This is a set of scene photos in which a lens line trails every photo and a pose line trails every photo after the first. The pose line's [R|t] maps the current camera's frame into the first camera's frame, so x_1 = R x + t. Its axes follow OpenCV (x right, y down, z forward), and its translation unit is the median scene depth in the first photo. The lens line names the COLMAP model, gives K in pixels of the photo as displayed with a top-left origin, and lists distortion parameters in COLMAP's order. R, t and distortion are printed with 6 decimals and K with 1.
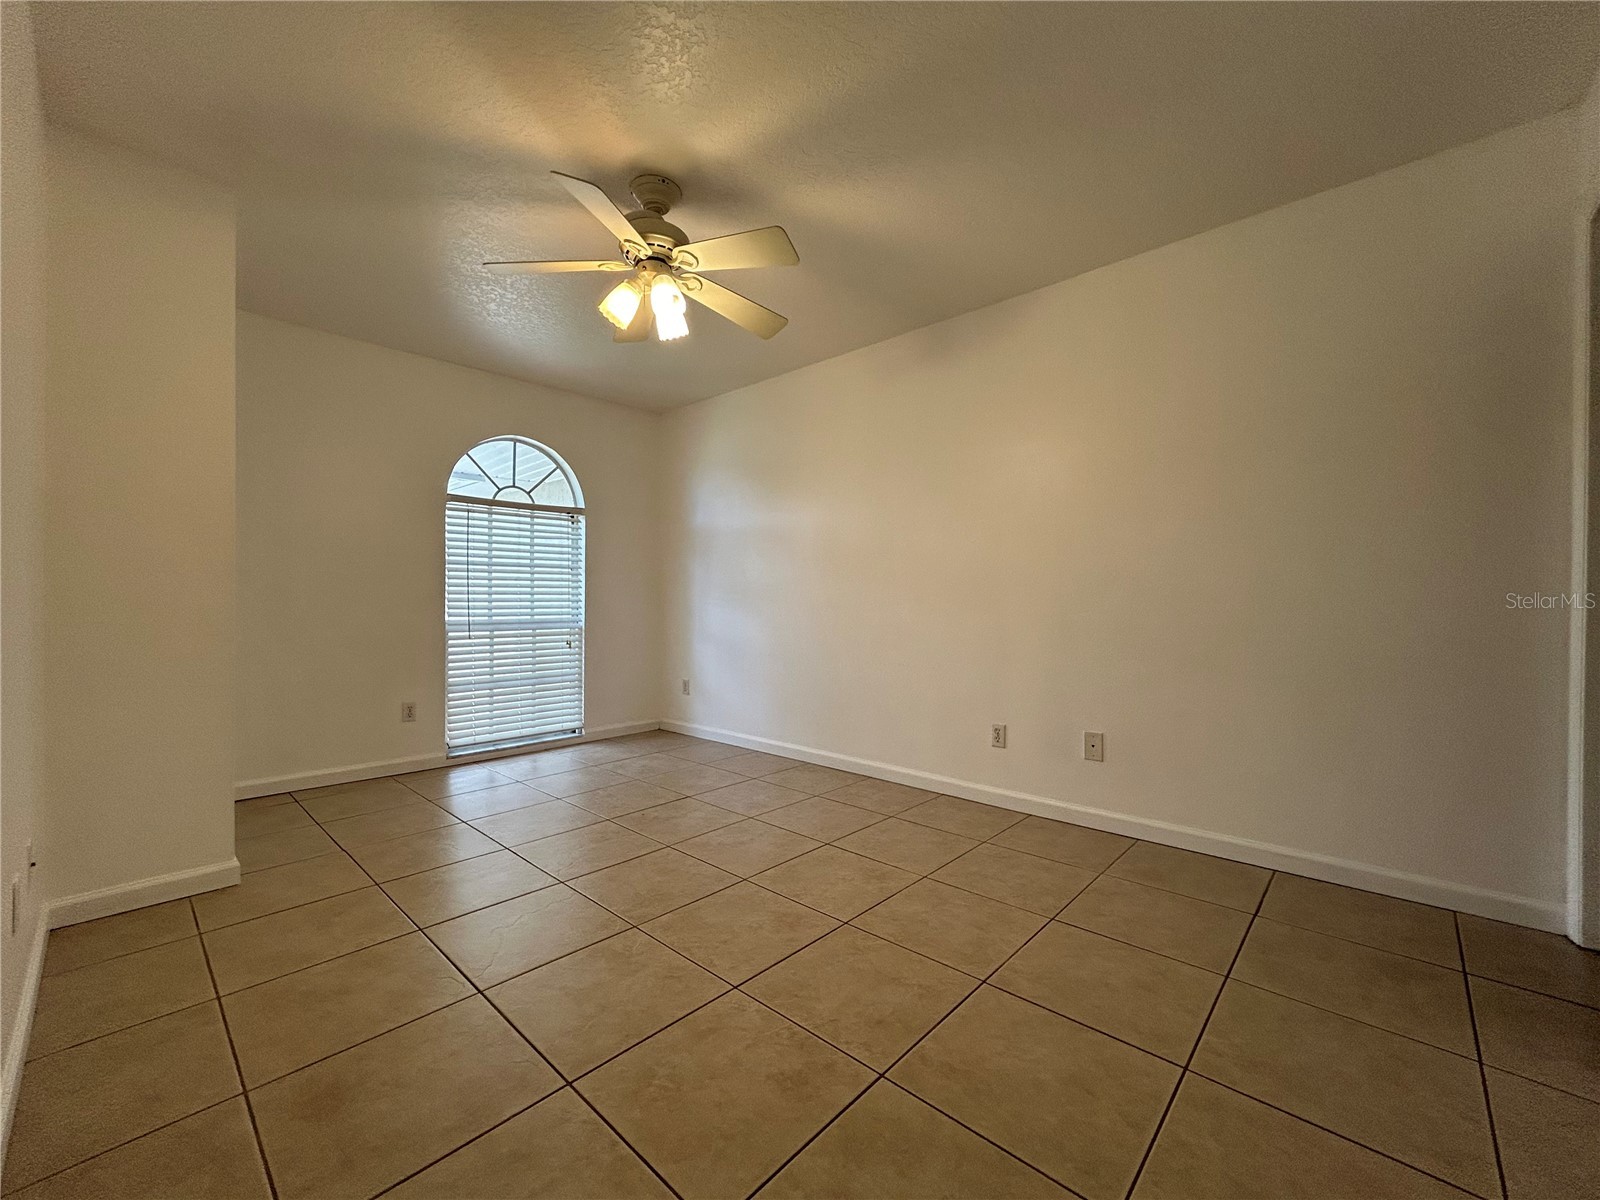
lens RADIAL K [[638.6, 0, 800.0], [0, 638.6, 600.0], [0, 0, 1]] dist [0.000396, 0.000076]
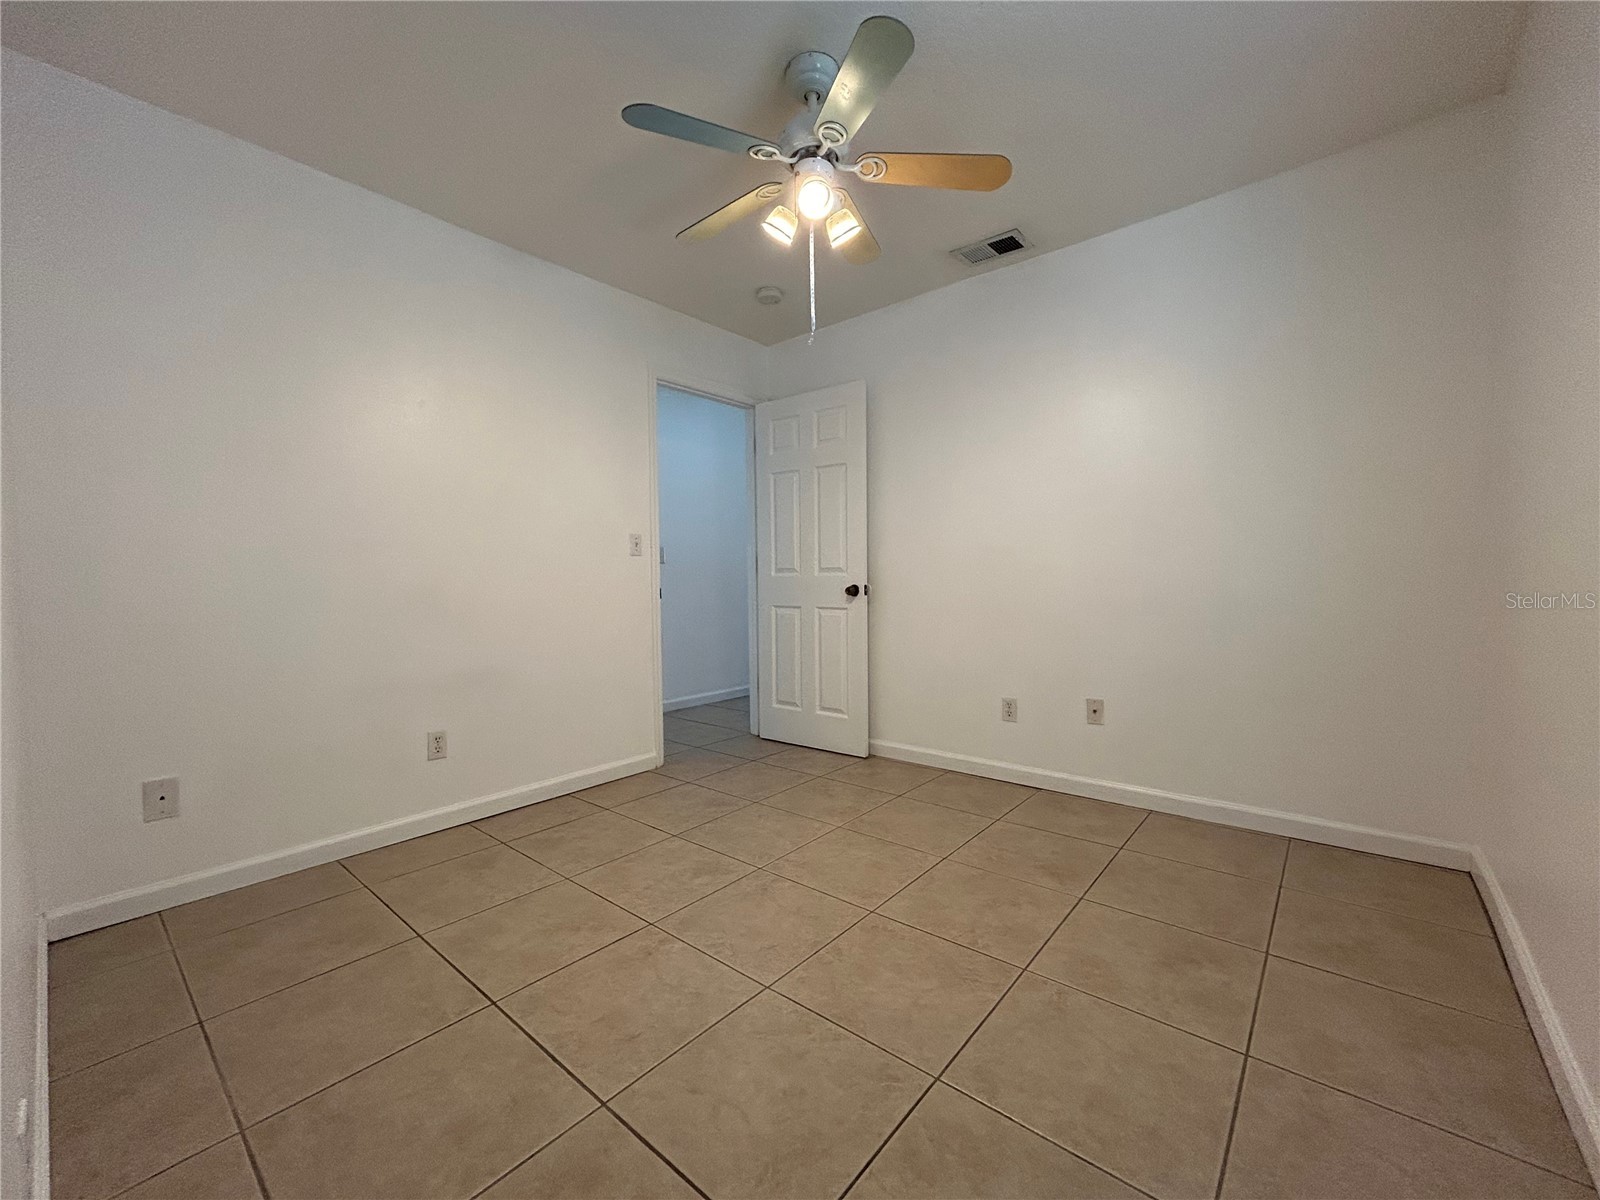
lens RADIAL K [[646.6, 0, 800.0], [0, 646.6, 600.0], [0, 0, 1]] dist [-0.000656, 0.000051]
pose [[0.999155, -0.021138, 0.035260, -0.093165], [0.019784, 0.999070, 0.038311, 0.000336], [-0.036037, -0.037581, 0.998644, 0.085277]]
